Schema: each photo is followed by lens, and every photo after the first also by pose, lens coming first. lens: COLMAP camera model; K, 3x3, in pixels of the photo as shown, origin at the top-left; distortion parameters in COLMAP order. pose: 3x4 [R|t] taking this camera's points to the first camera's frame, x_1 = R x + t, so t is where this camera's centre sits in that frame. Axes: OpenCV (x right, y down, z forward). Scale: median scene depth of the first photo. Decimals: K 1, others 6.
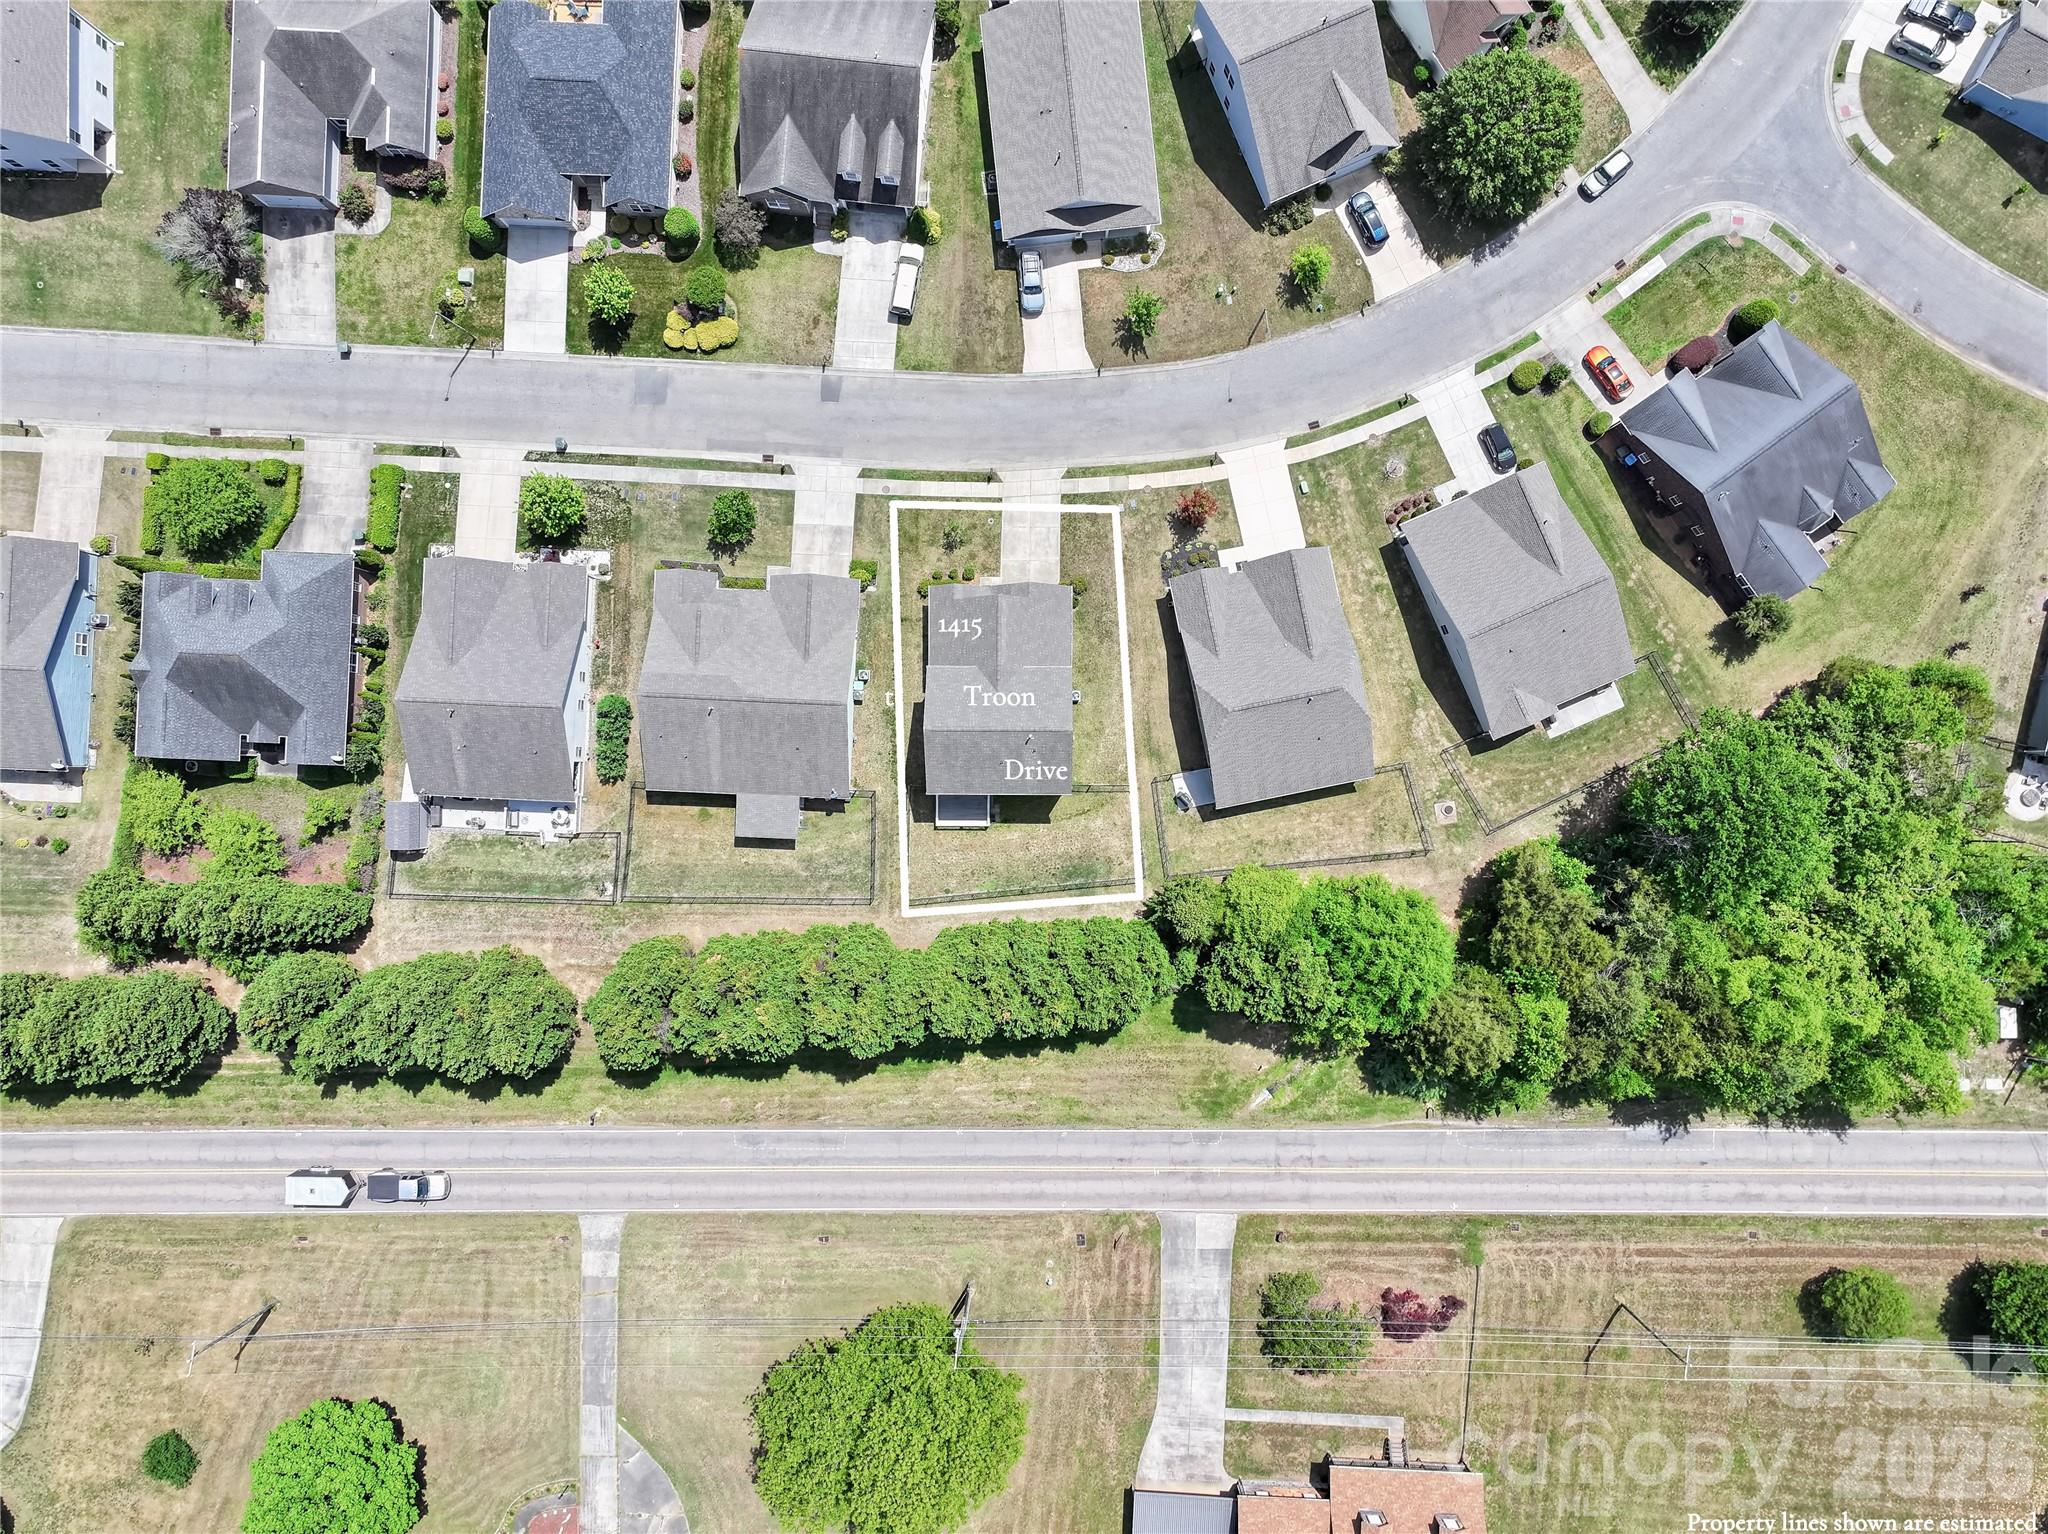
lens RADIAL K [[1443.5, 0, 1024.6], [0, 1443.5, 759.1], [0, 0, 1]] dist [0.010765, 0.003590]
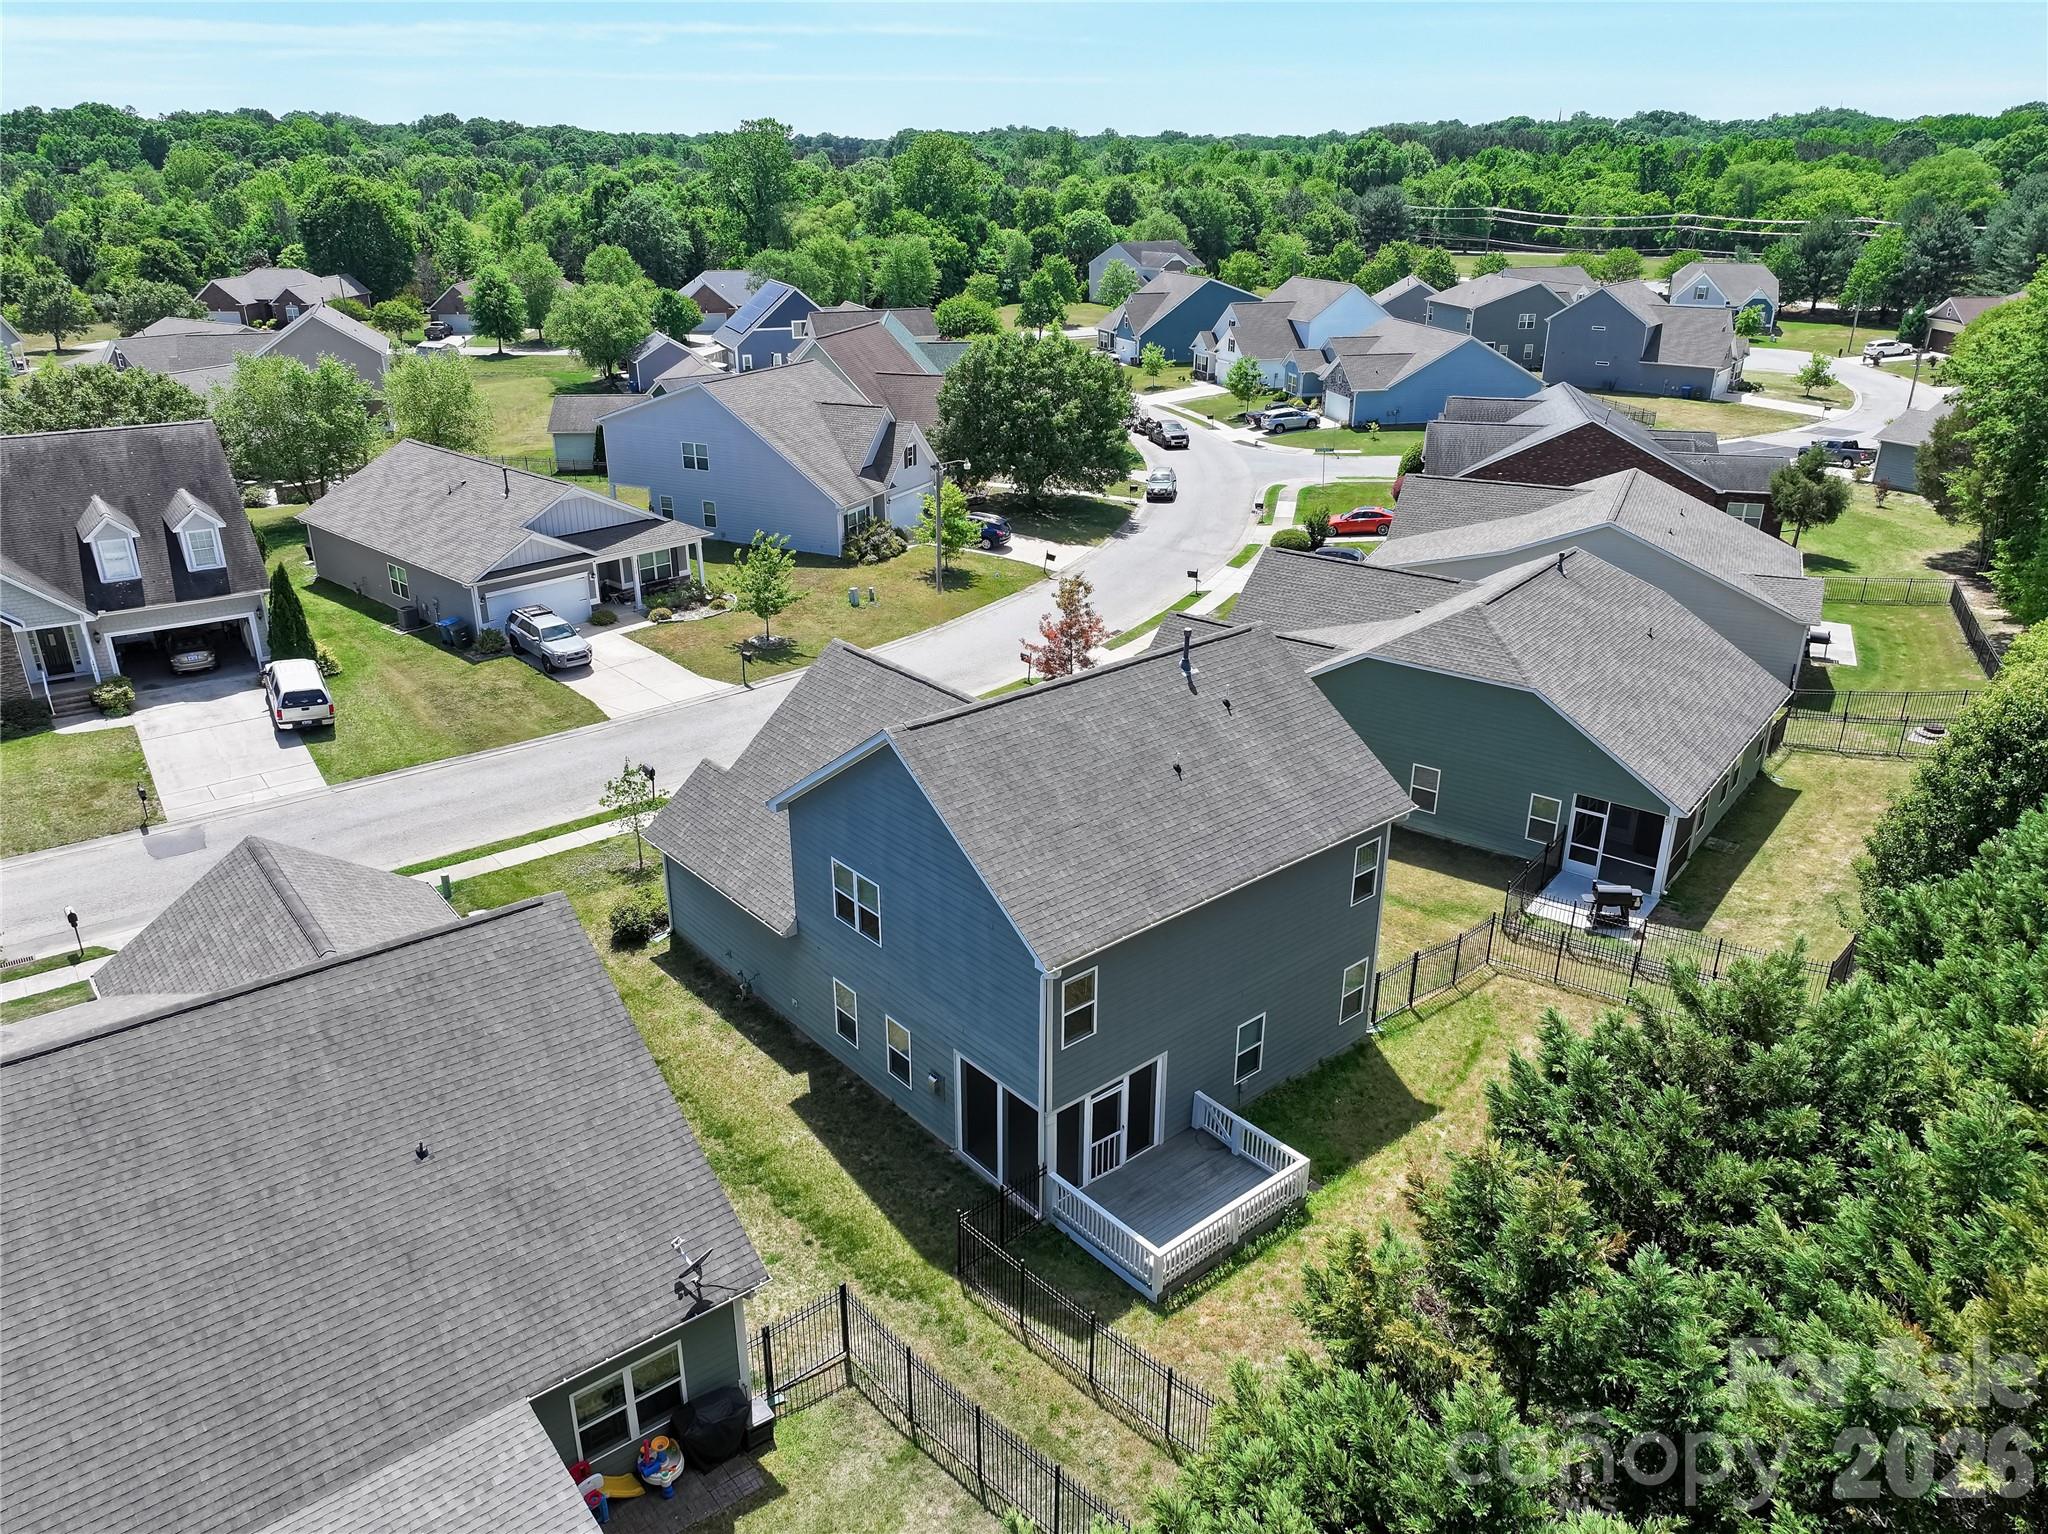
lens RADIAL K [[1443.5, 0, 1024.6], [0, 1443.5, 759.1], [0, 0, 1]] dist [0.010765, 0.003590]
pose [[0.757704, -0.241802, 0.606149, -0.193724], [0.652468, 0.299250, -0.696229, 0.165081], [-0.013040, 0.923028, 0.384511, 0.827490]]
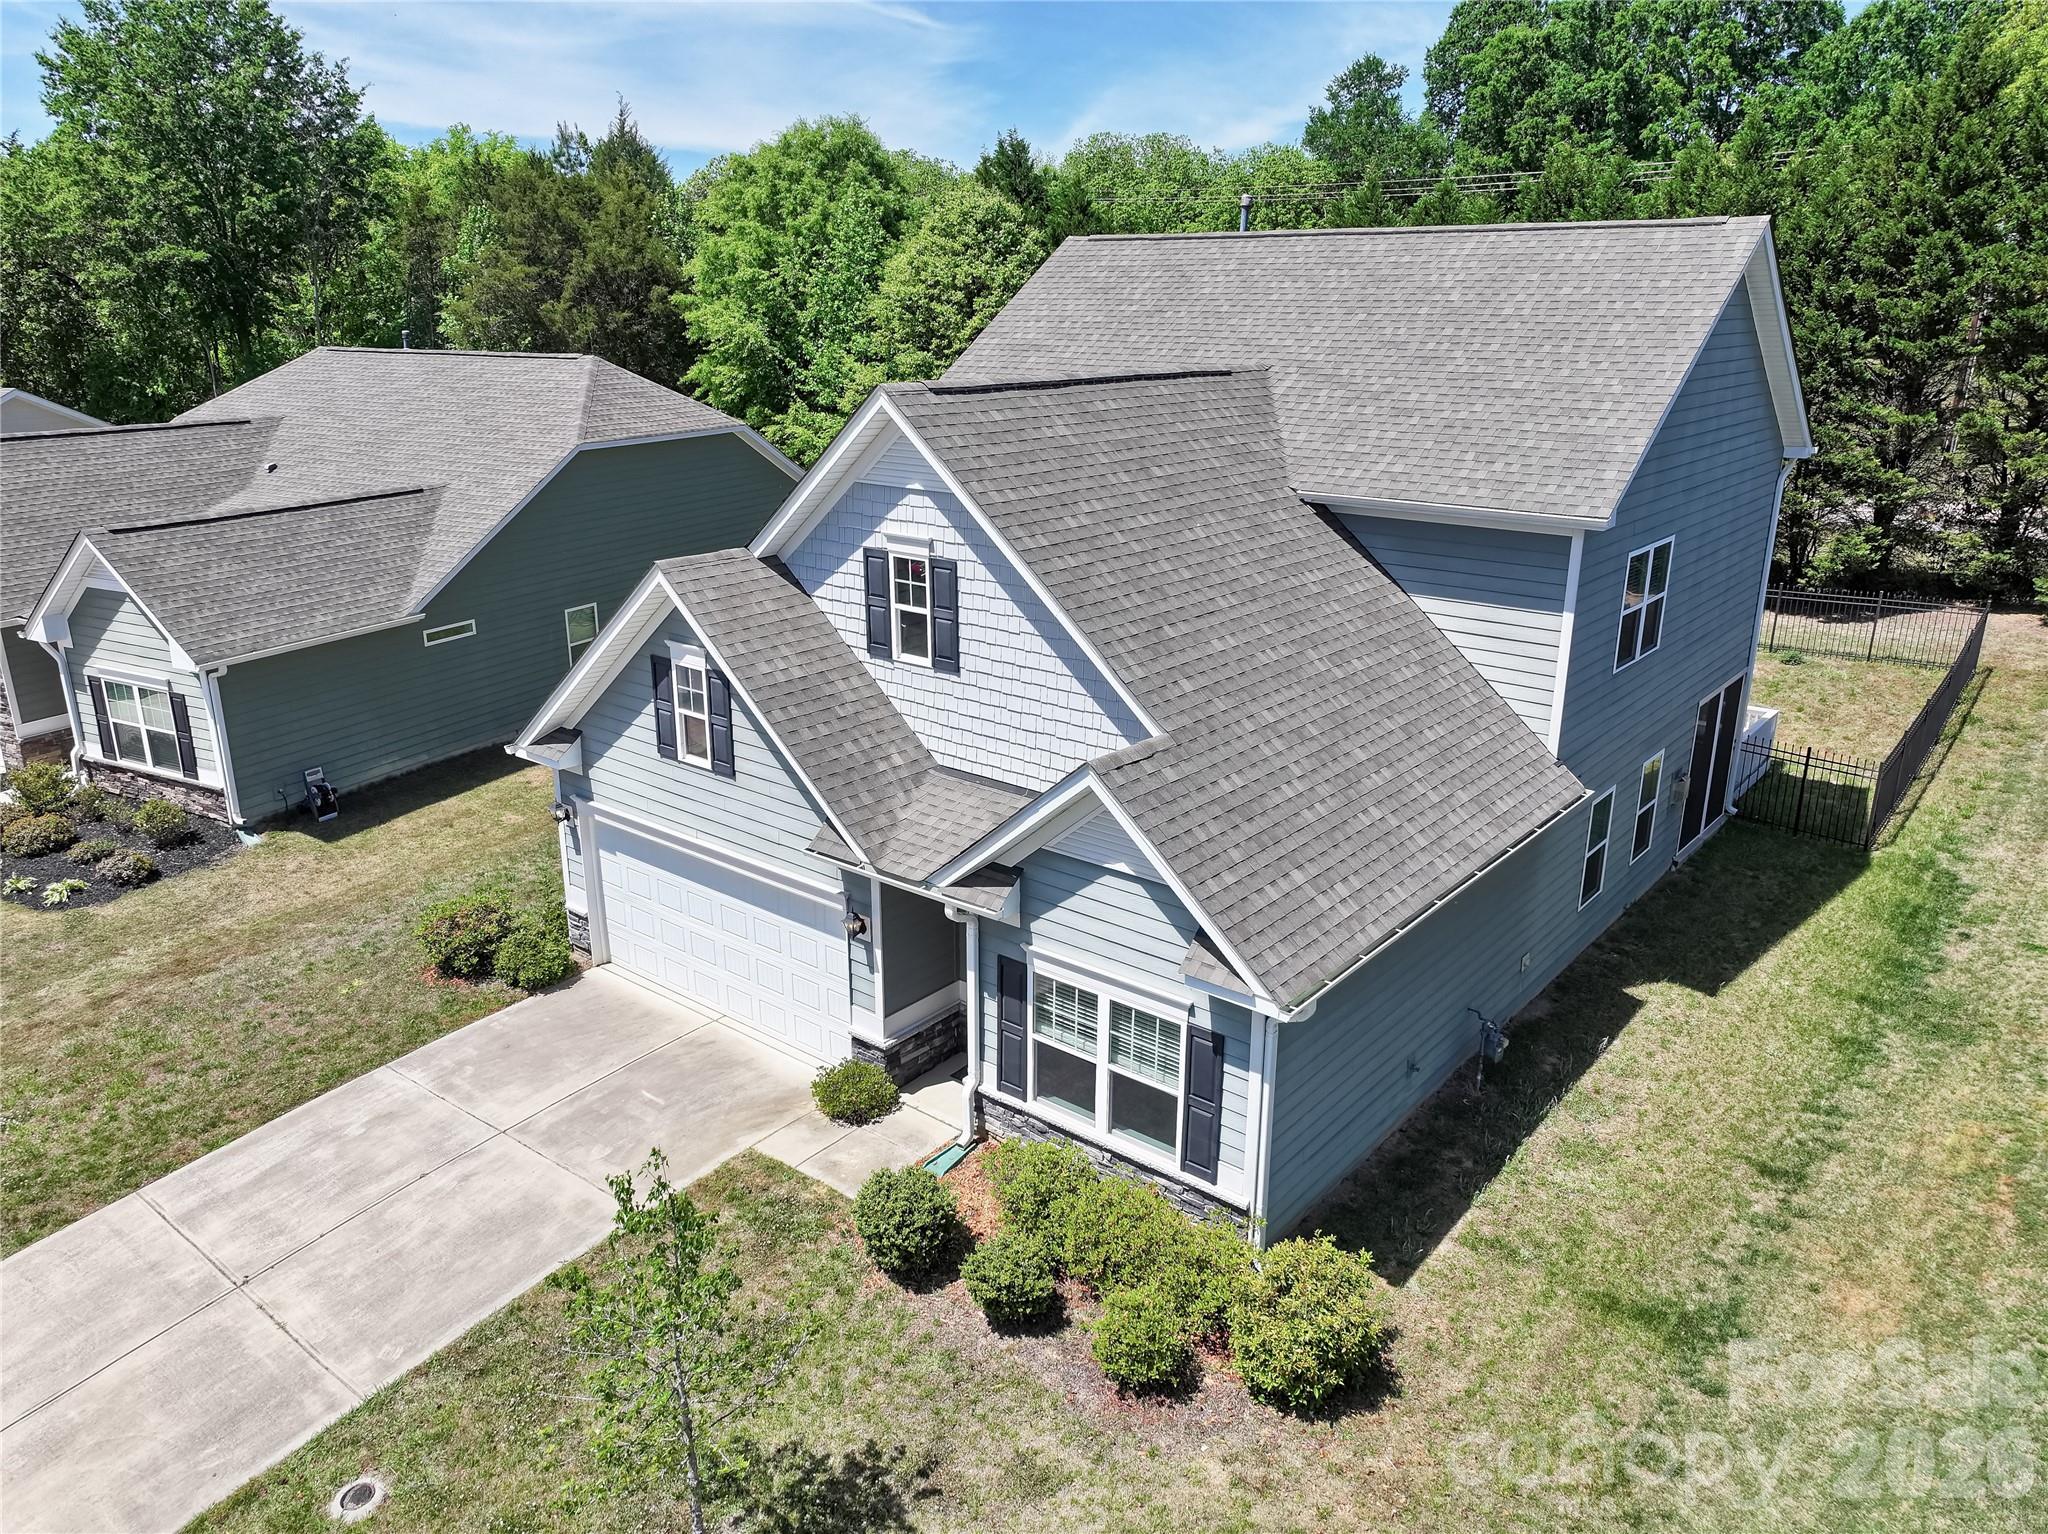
lens RADIAL K [[1443.5, 0, 1024.6], [0, 1443.5, 759.1], [0, 0, 1]] dist [0.010765, 0.003590]
pose [[-0.777833, -0.186387, 0.600197, -0.106761], [0.628471, -0.230641, 0.742852, -0.198376], [-0.000028, 0.955021, 0.296539, 0.925098]]
